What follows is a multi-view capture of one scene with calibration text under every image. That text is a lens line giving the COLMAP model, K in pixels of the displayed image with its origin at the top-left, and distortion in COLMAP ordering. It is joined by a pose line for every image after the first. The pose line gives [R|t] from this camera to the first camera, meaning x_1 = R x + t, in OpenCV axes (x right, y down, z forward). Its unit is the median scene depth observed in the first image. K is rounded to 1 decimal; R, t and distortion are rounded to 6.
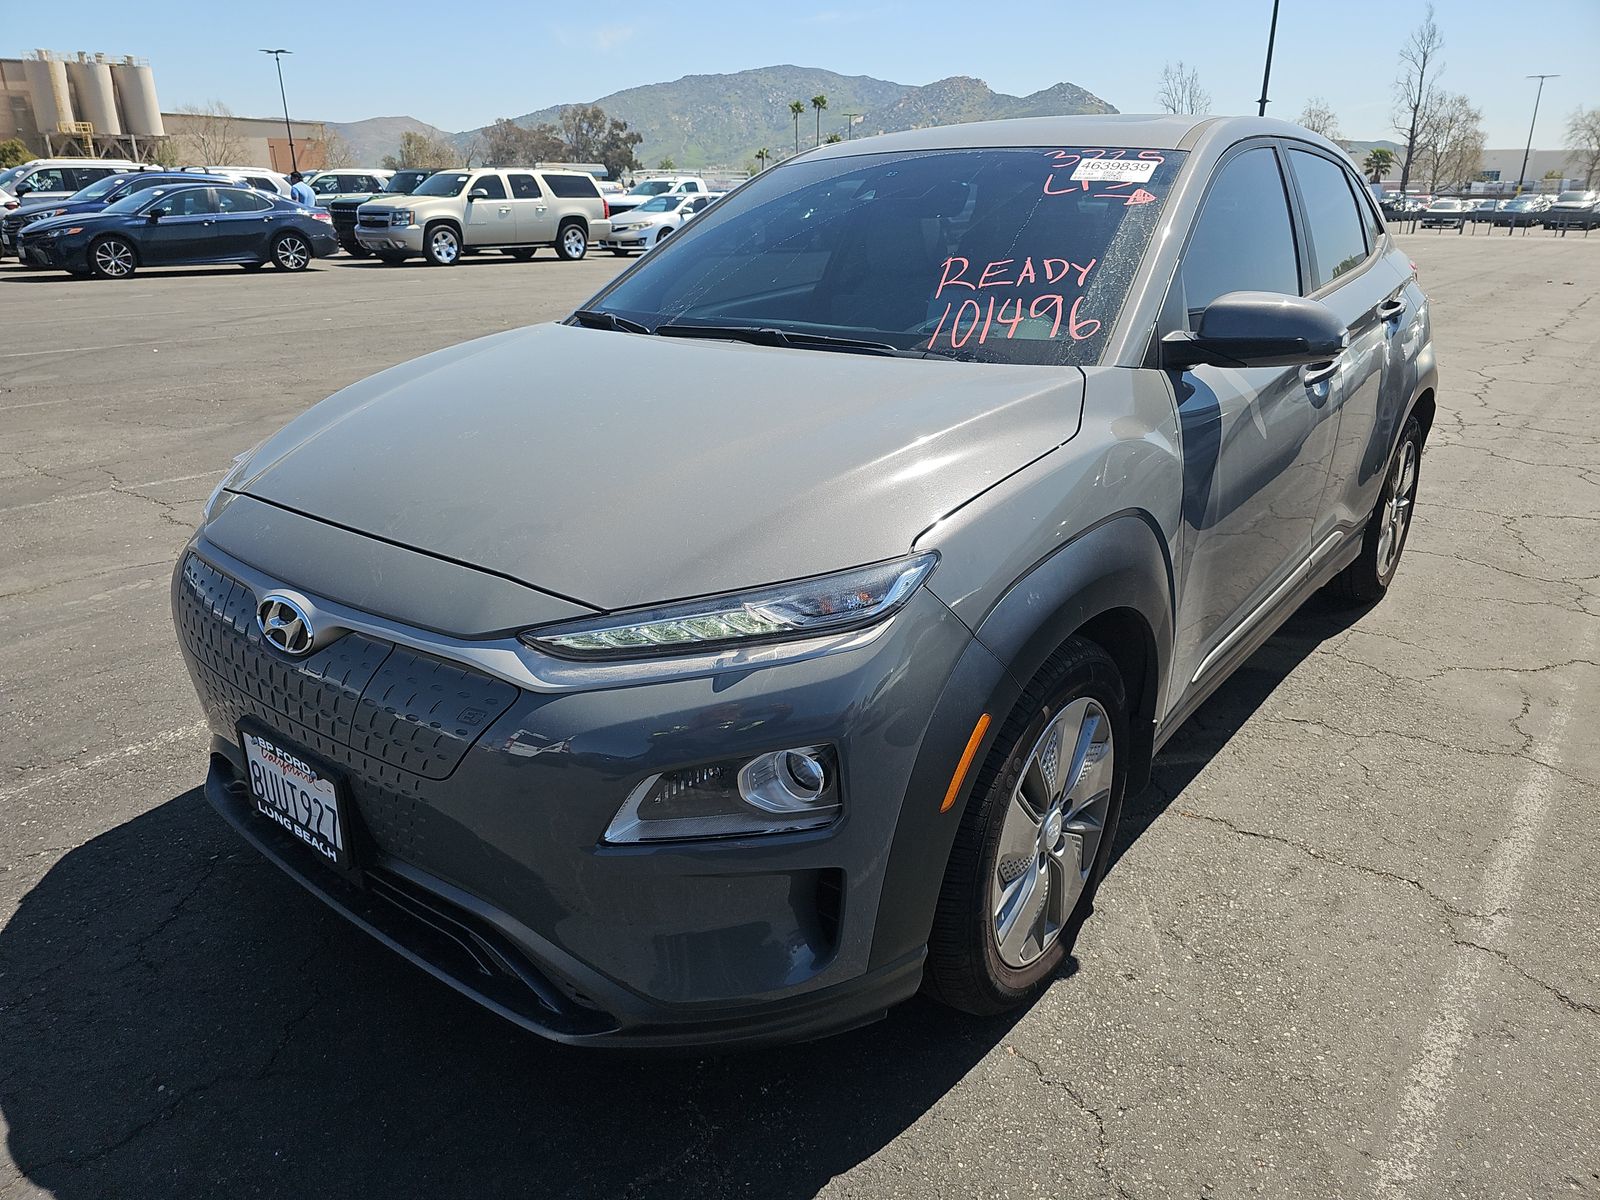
lens RADIAL K [[1062.6, 0, 794.8], [0, 1062.6, 599.9], [0, 0, 1]] dist [0.033989, -0.035199]
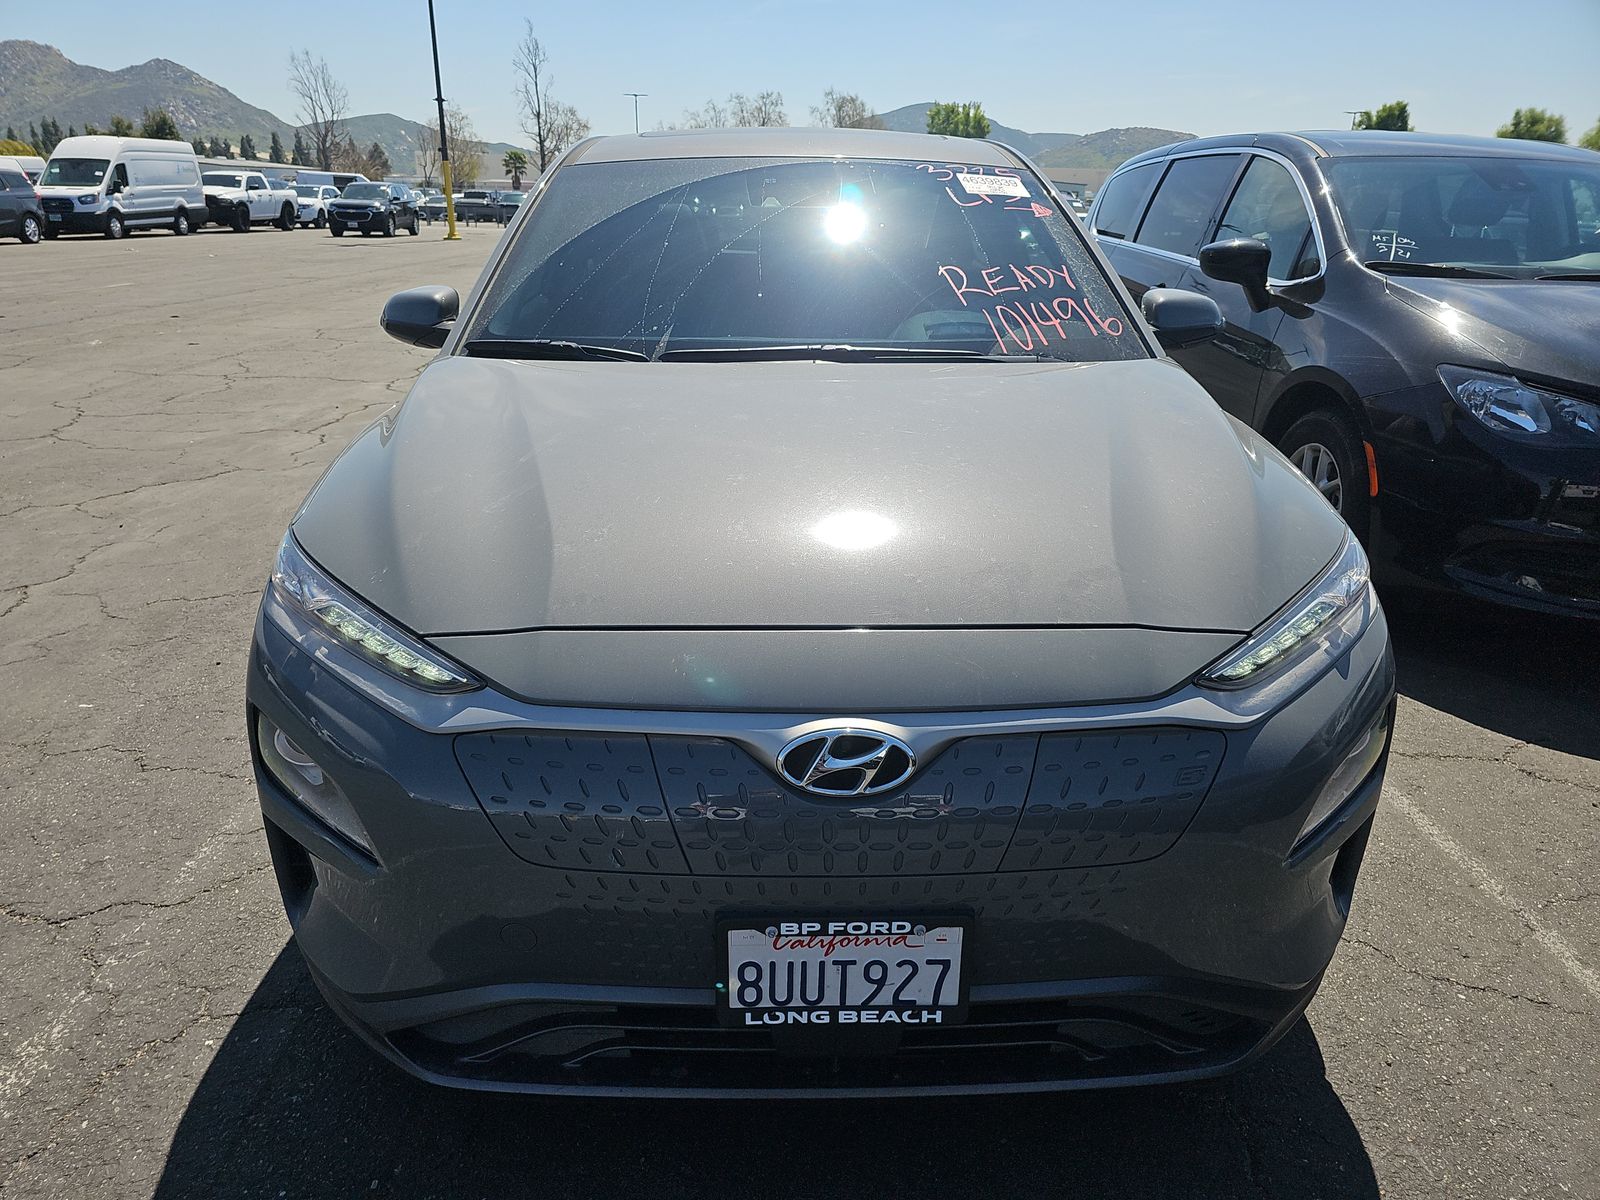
lens RADIAL K [[1062.6, 0, 794.2], [0, 1062.6, 598.0], [0, 0, 1]] dist [0.033989, -0.035199]
pose [[0.767014, -0.213556, 0.605048, -0.696827], [0.210626, 0.974533, 0.076961, -0.118862], [-0.606074, 0.068409, 0.792461, 0.289730]]
